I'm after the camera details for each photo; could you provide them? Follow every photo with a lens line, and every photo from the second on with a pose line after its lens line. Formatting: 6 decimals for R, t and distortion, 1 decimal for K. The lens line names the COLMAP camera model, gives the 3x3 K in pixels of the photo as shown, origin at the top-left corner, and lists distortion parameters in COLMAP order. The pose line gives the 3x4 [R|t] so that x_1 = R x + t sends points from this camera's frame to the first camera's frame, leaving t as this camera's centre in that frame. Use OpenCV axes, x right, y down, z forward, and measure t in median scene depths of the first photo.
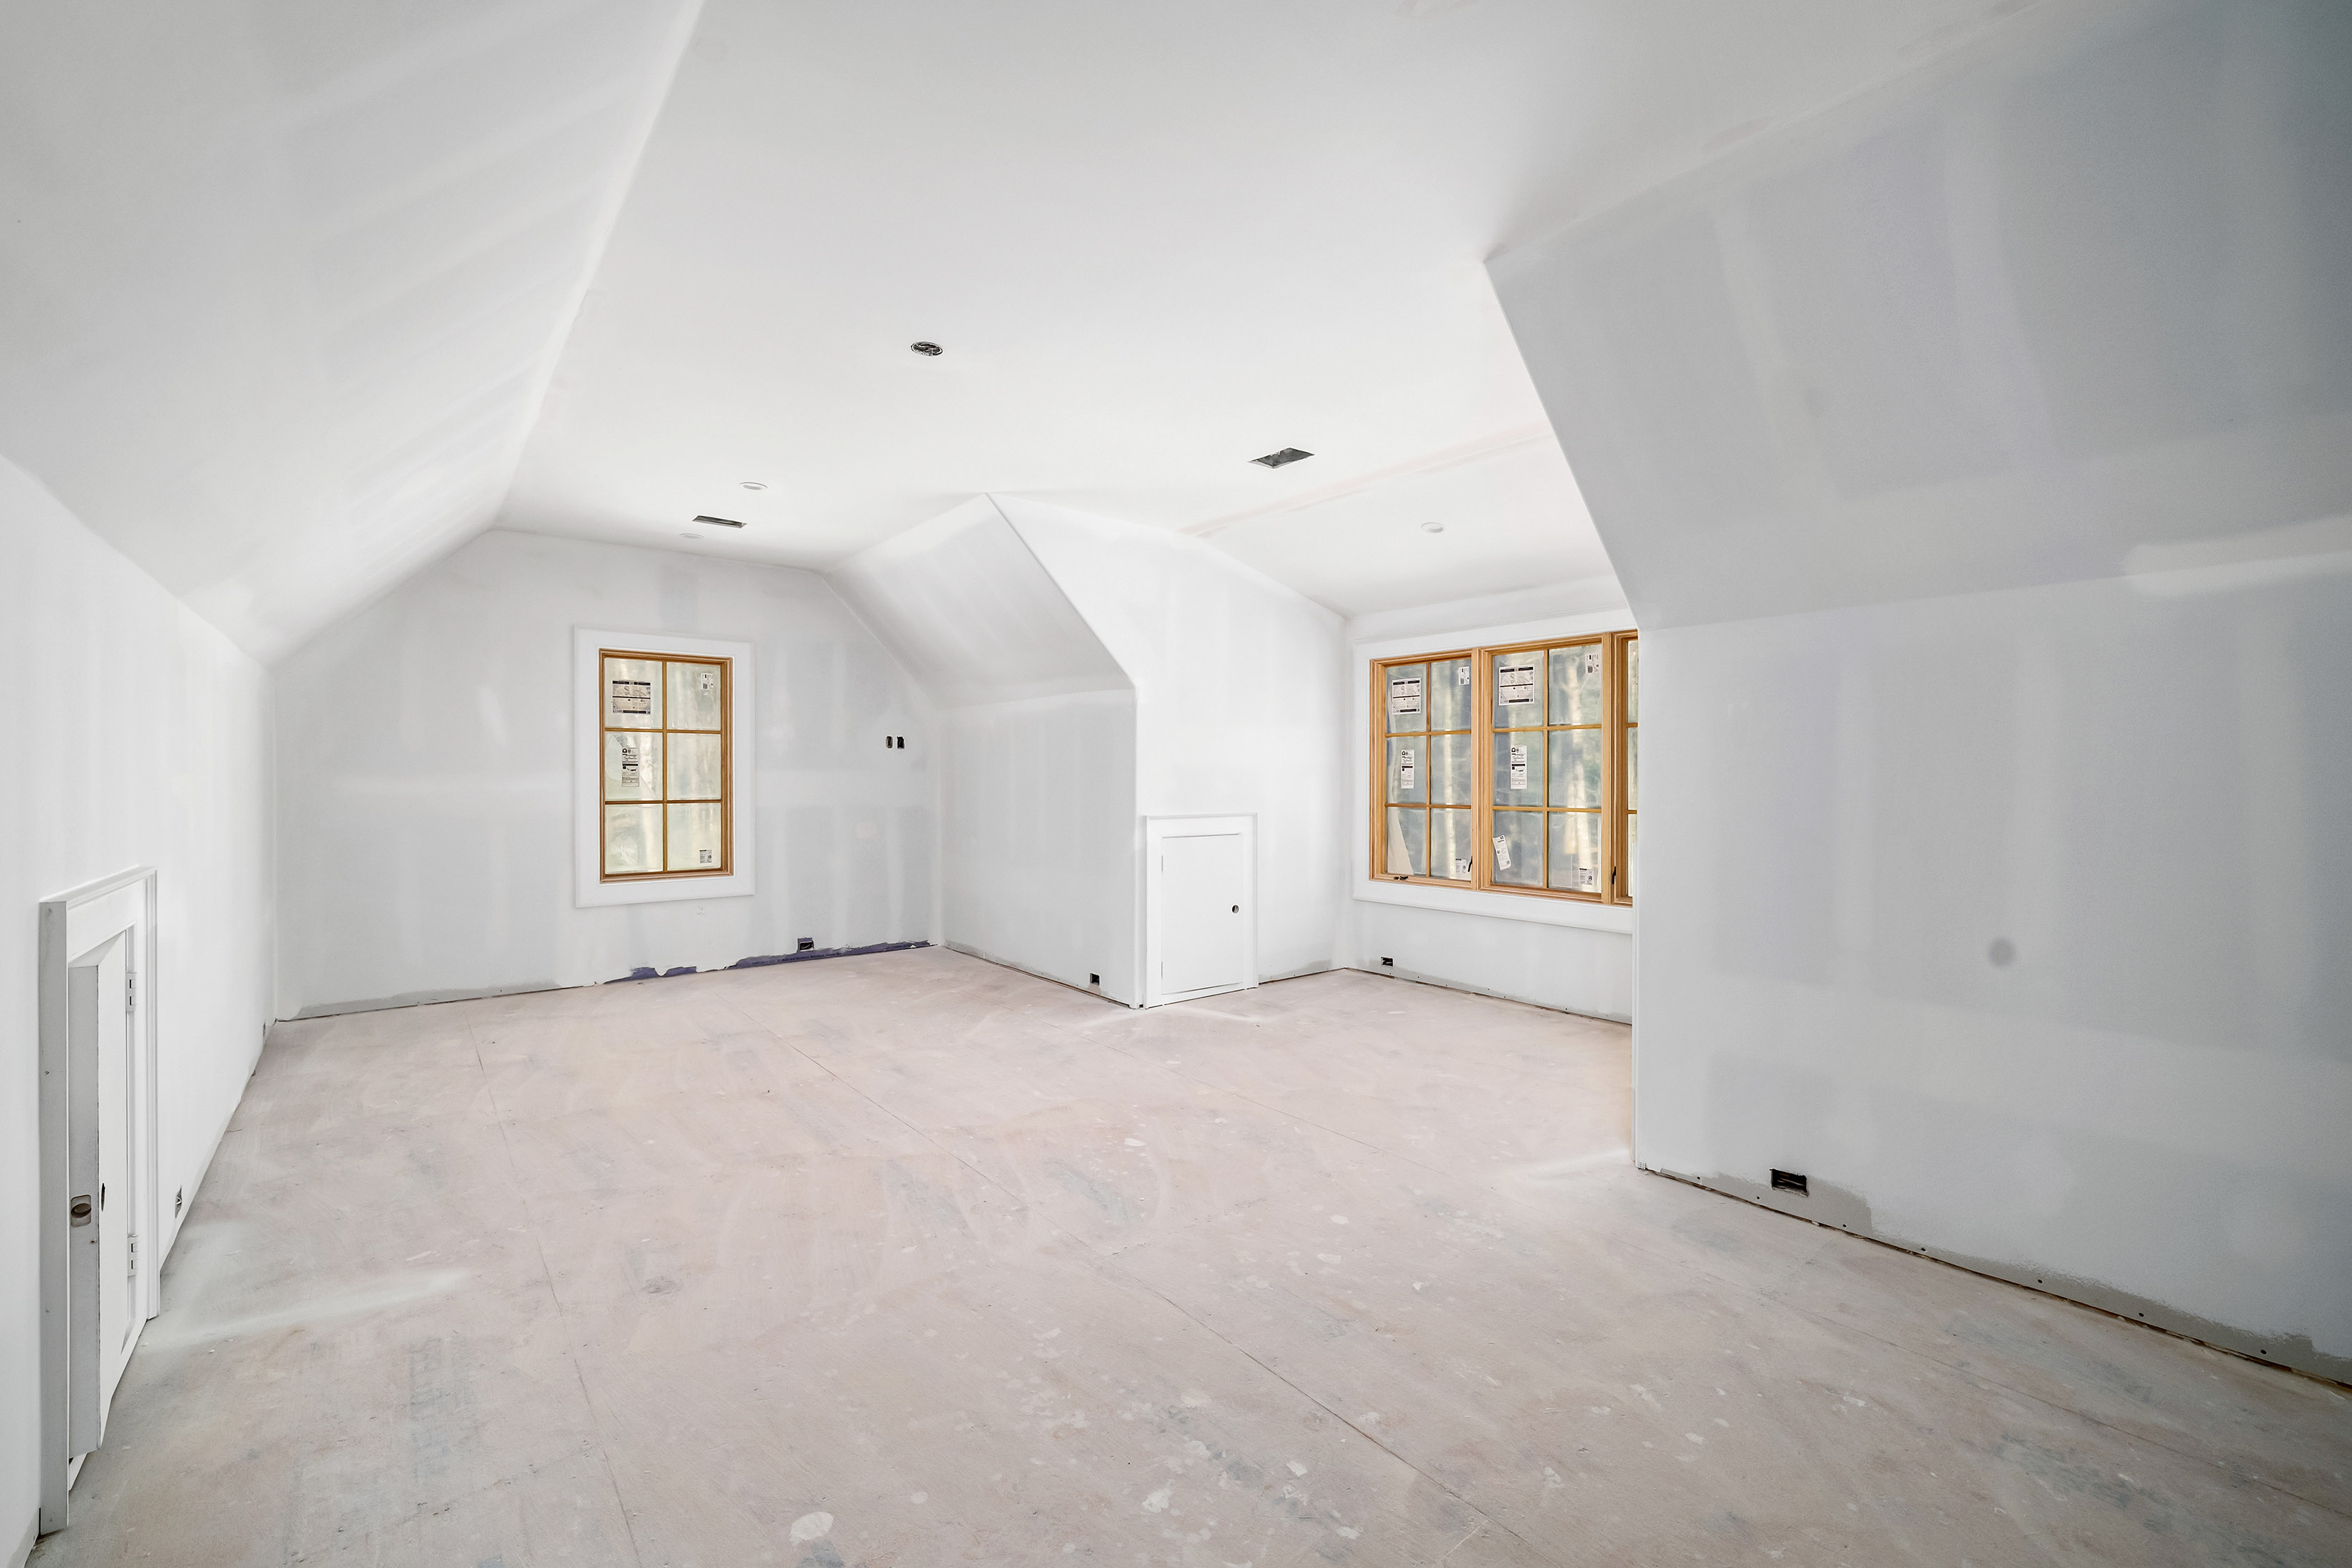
lens RADIAL K [[981.0, 0, 1161.9], [0, 981.0, 769.7], [0, 0, 1]] dist [-0.007084, -0.000406]
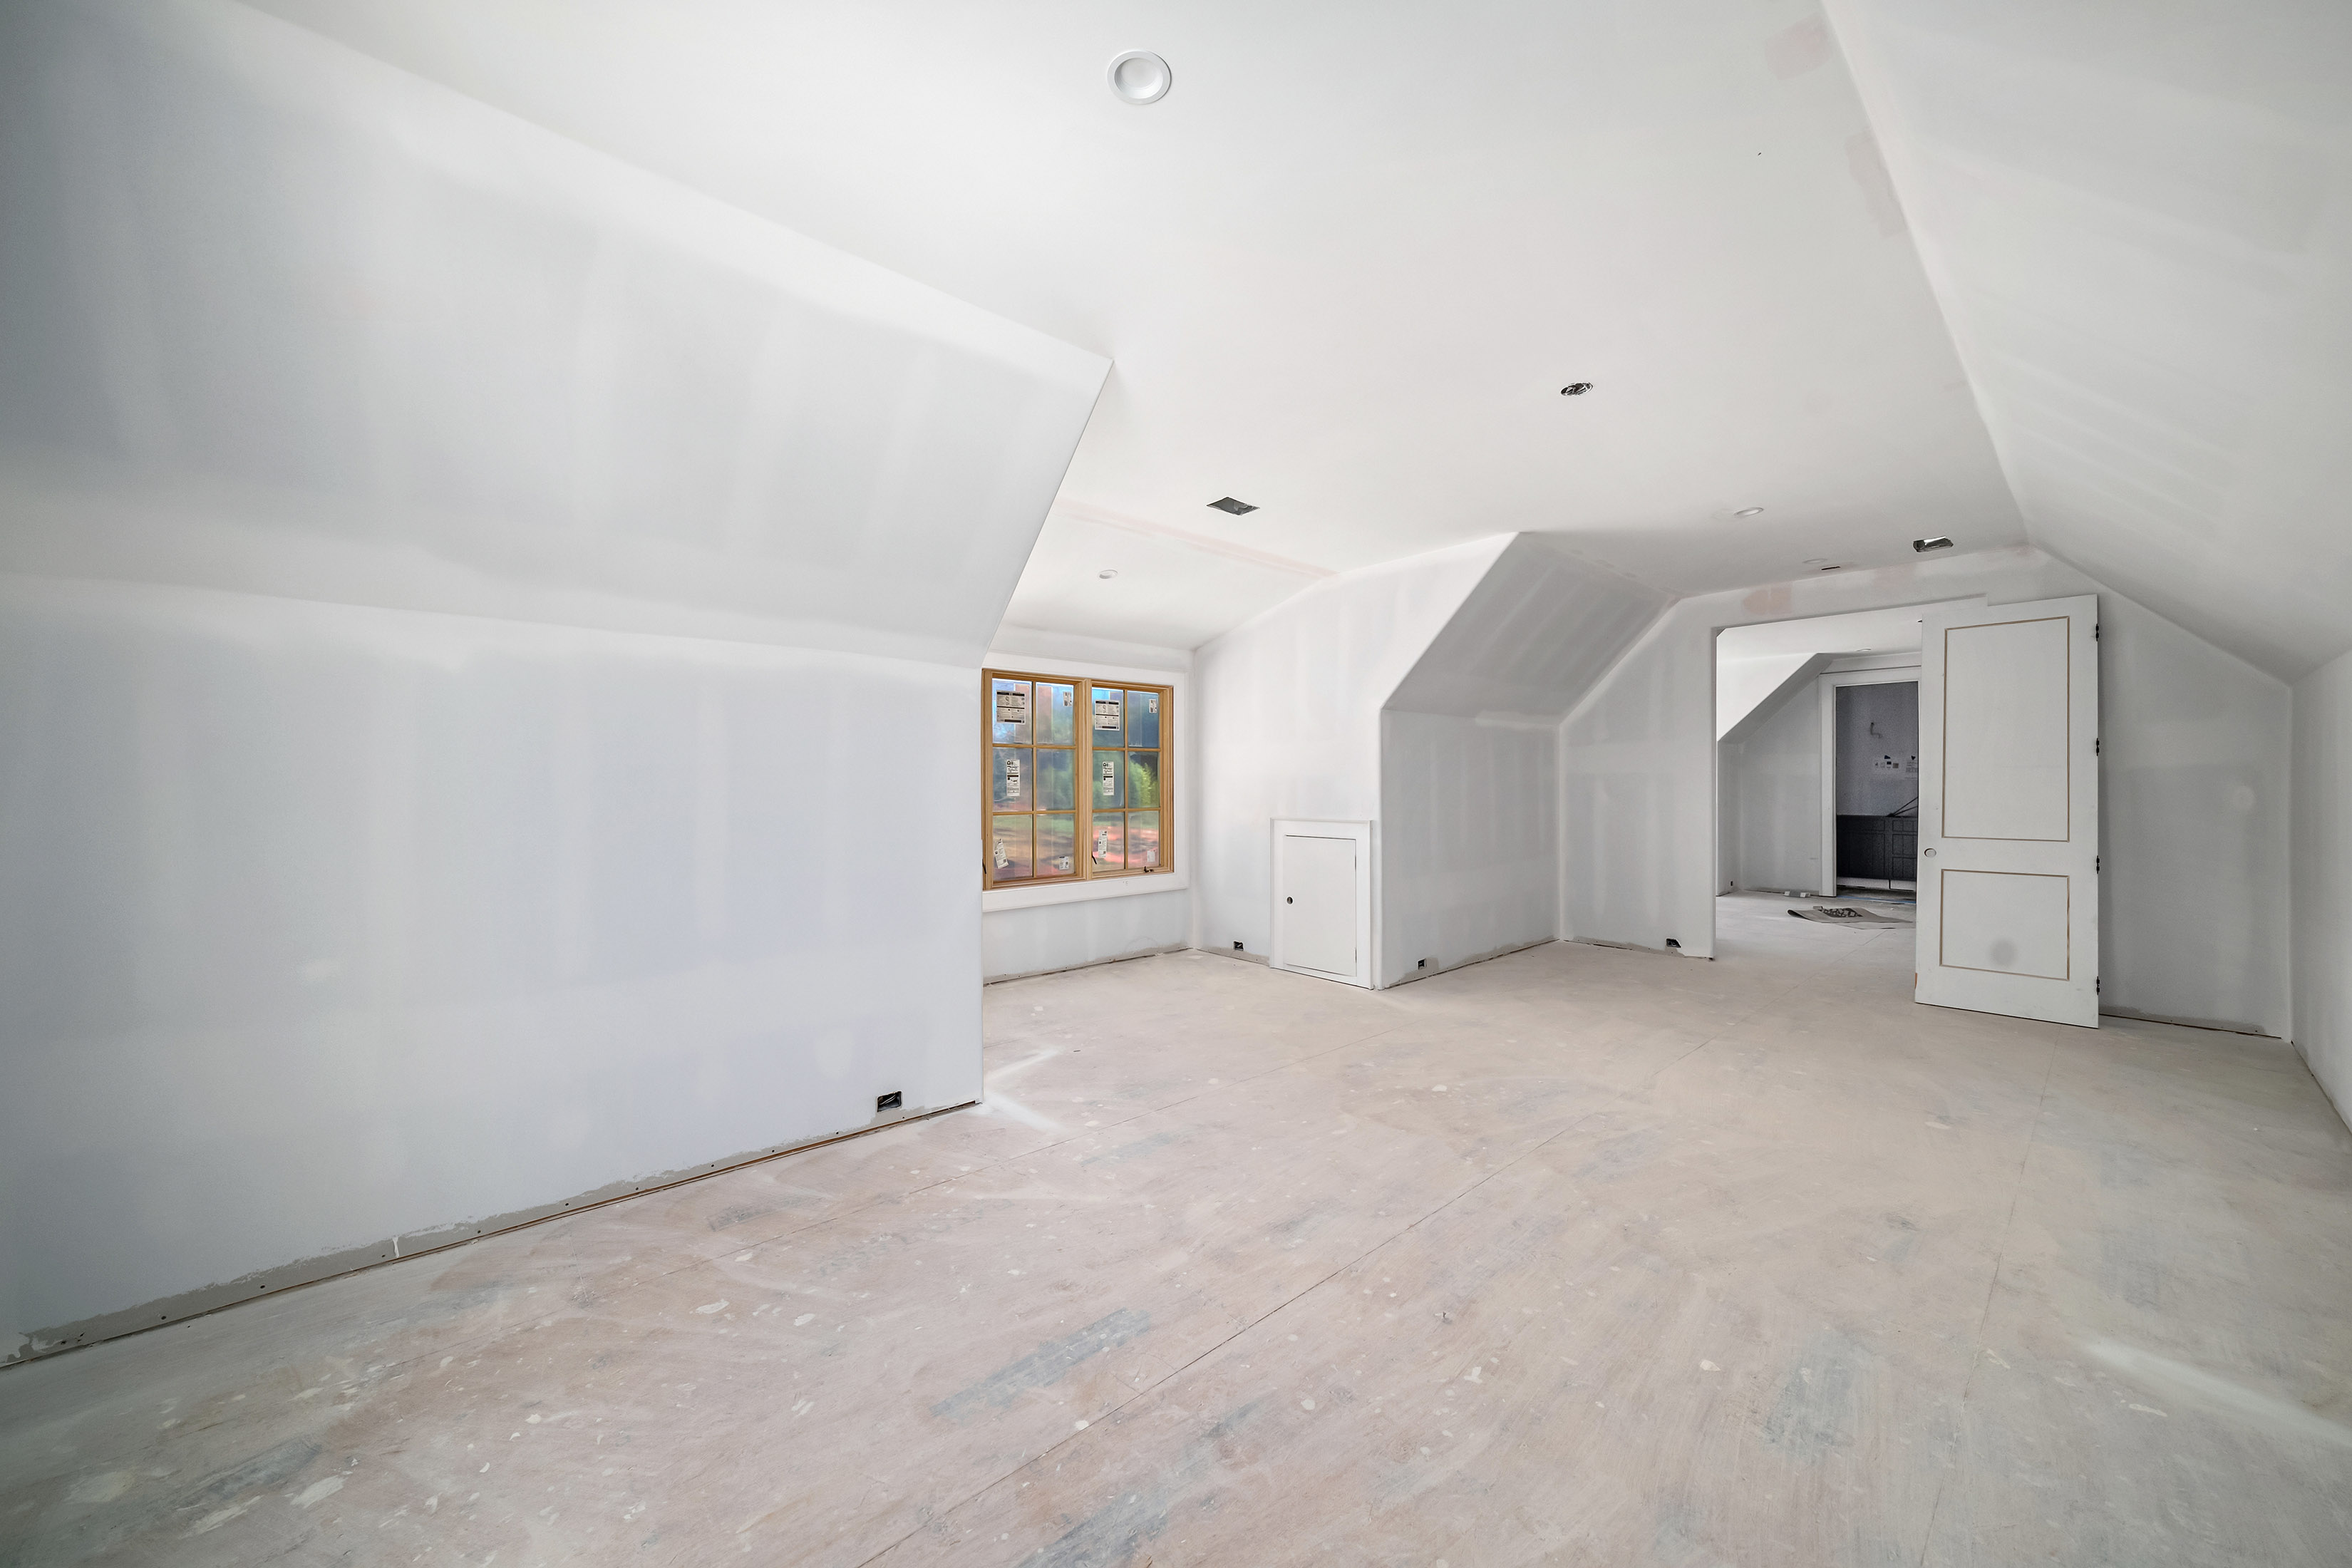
lens RADIAL K [[856.4, 0, 1177.9], [0, 856.4, 778.4], [0, 0, 1]] dist [-0.002293, -0.000348]
pose [[-0.066206, 0.001785, 0.997804, -0.833231], [-0.004273, 0.999989, -0.002073, -0.000278], [-0.997797, -0.004401, -0.066197, 1.089952]]
